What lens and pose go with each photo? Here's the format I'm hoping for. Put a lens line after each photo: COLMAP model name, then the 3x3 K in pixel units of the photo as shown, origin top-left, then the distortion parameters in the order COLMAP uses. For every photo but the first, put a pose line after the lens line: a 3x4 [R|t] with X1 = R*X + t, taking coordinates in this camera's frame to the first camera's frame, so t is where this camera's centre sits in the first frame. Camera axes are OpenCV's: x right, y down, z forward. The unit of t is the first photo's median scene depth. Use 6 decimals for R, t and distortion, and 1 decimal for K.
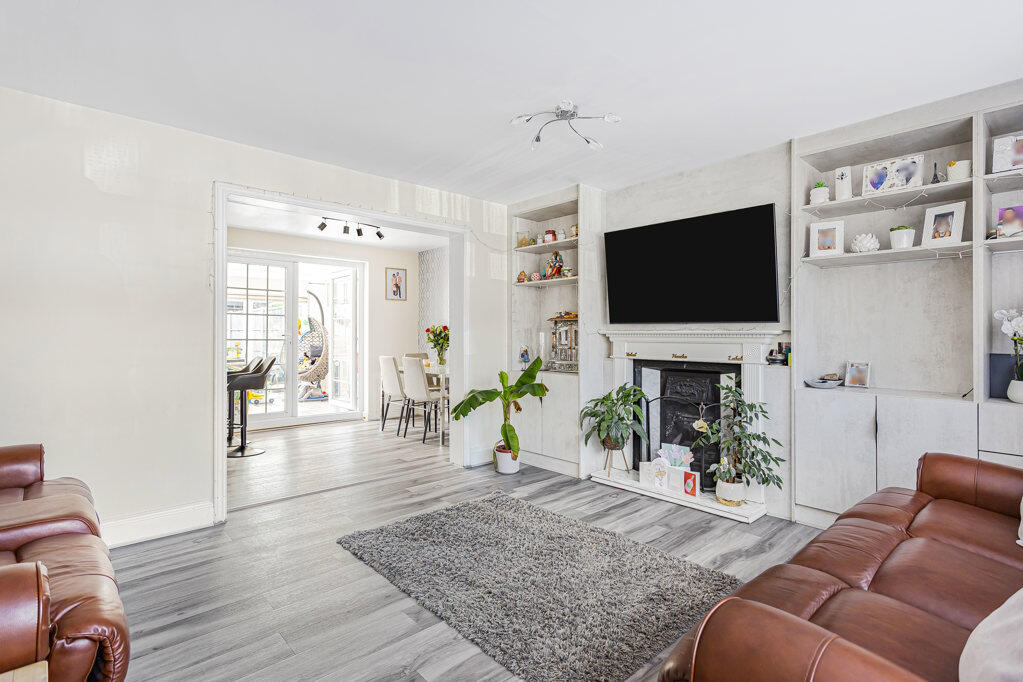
lens RADIAL K [[496.0, 0, 513.5], [0, 496.0, 333.7], [0, 0, 1]] dist [-0.000589, 0.000370]
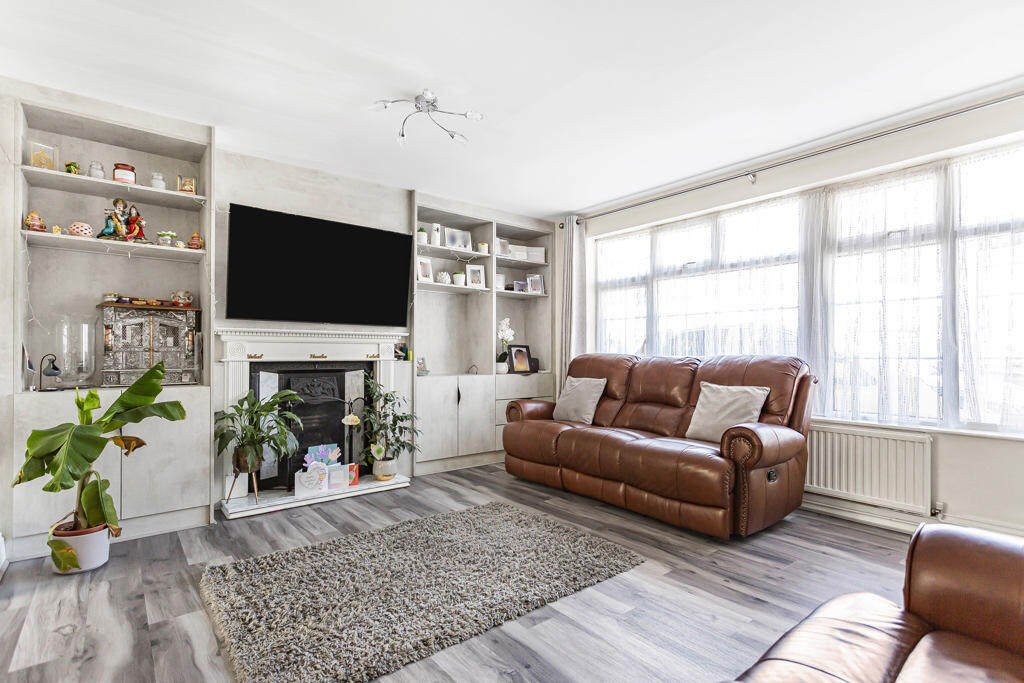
lens RADIAL K [[496.5, 0, 511.4], [0, 496.5, 348.6], [0, 0, 1]] dist [-0.000589, 0.000370]
pose [[0.061621, 0.006552, 0.998078, -0.625720], [-0.005426, 0.999966, -0.006229, 0.033656], [-0.998085, -0.005031, 0.061654, 0.545617]]
